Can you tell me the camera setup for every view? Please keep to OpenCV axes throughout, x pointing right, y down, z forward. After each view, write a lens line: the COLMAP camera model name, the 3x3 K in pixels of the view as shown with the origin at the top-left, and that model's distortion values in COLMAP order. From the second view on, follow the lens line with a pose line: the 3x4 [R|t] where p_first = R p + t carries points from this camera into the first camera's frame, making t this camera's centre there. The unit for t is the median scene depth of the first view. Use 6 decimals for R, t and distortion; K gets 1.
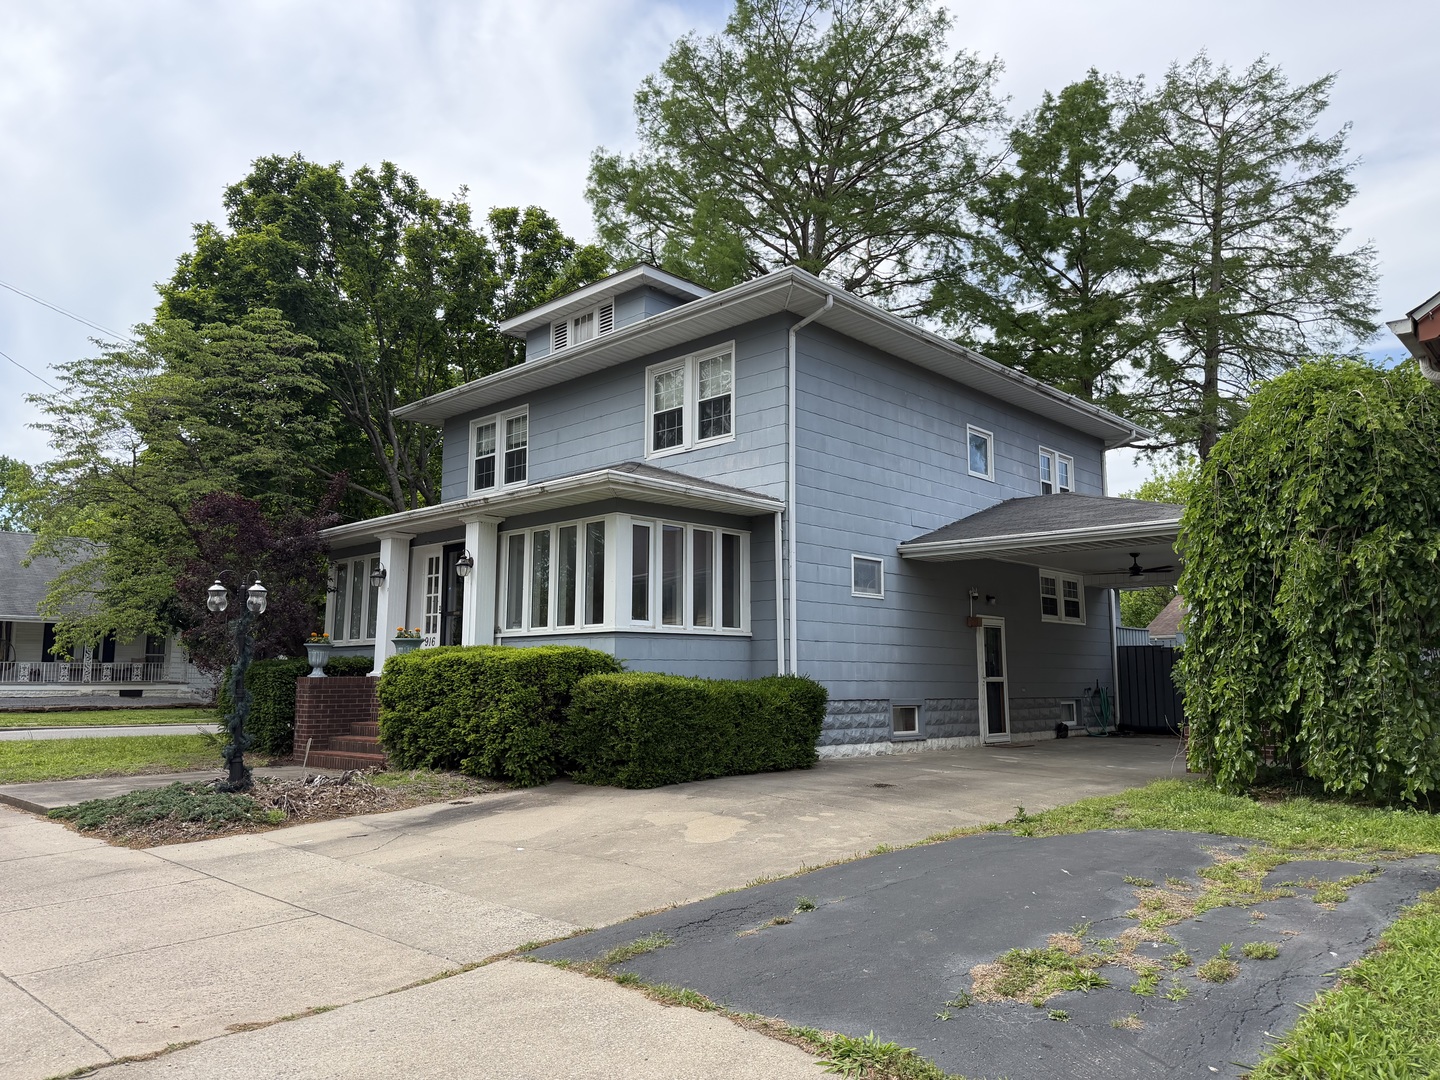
lens RADIAL K [[1027.9, 0, 720.0], [0, 1027.9, 540.0], [0, 0, 1]] dist [-0.000905, -0.007475]
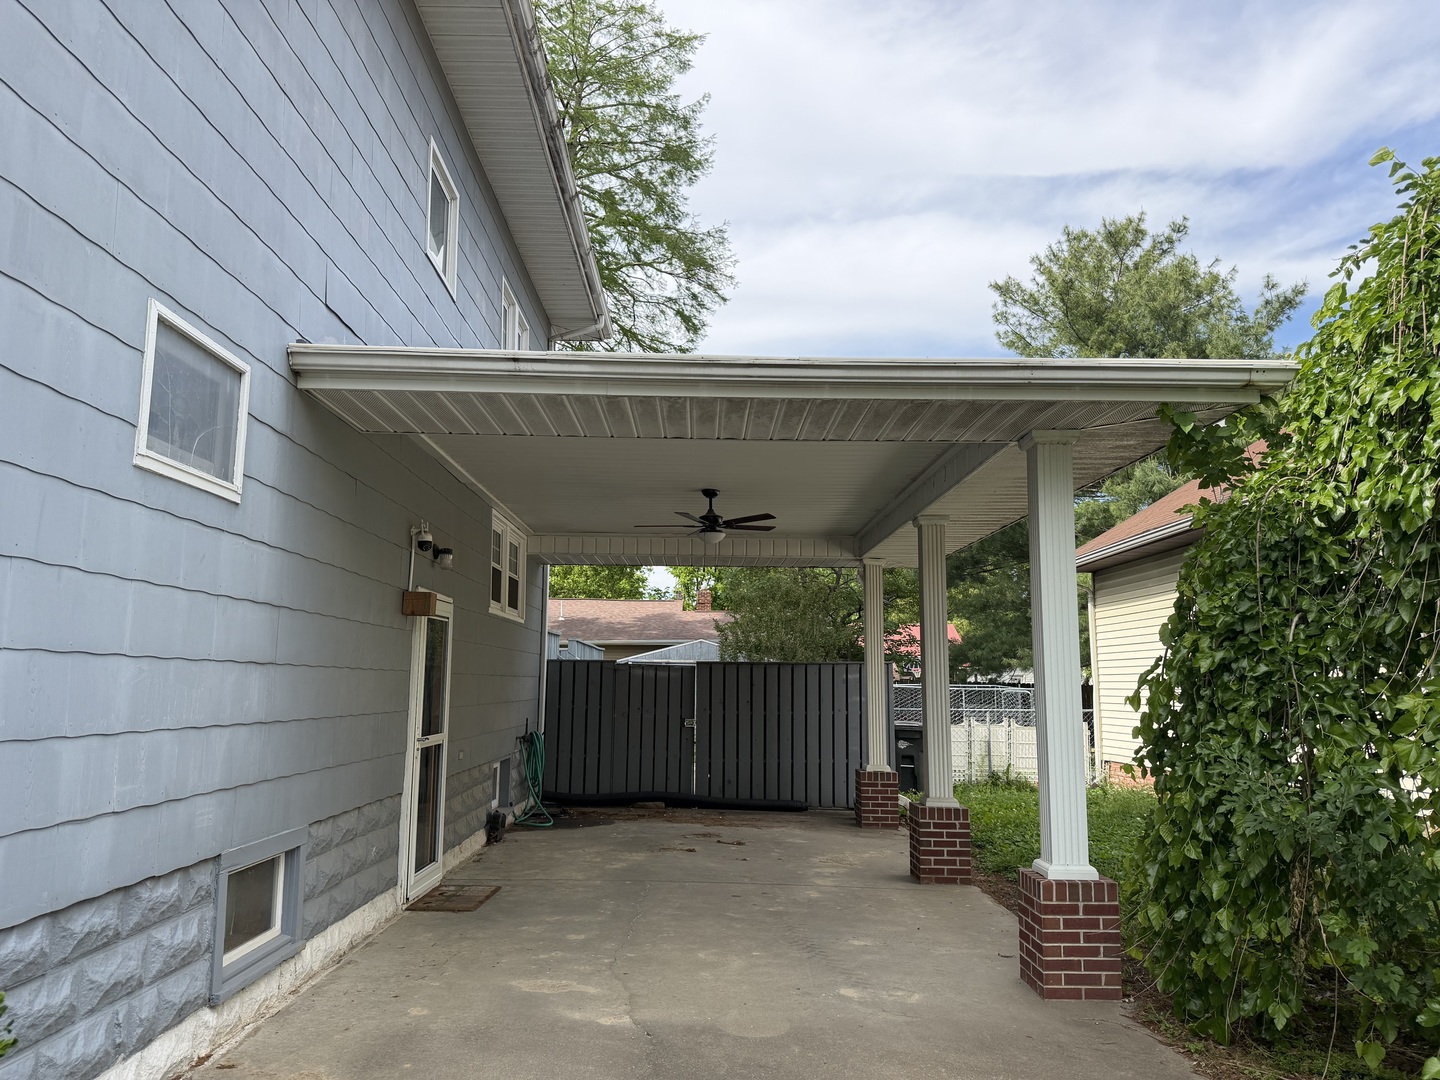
lens RADIAL K [[1027.9, 0, 720.0], [0, 1027.9, 540.0], [0, 0, 1]] dist [-0.000905, -0.007475]
pose [[0.723144, 0.098466, 0.683642, 0.059747], [-0.098023, 0.994398, -0.039537, 0.063883], [-0.683706, -0.038422, 0.728745, 0.678525]]
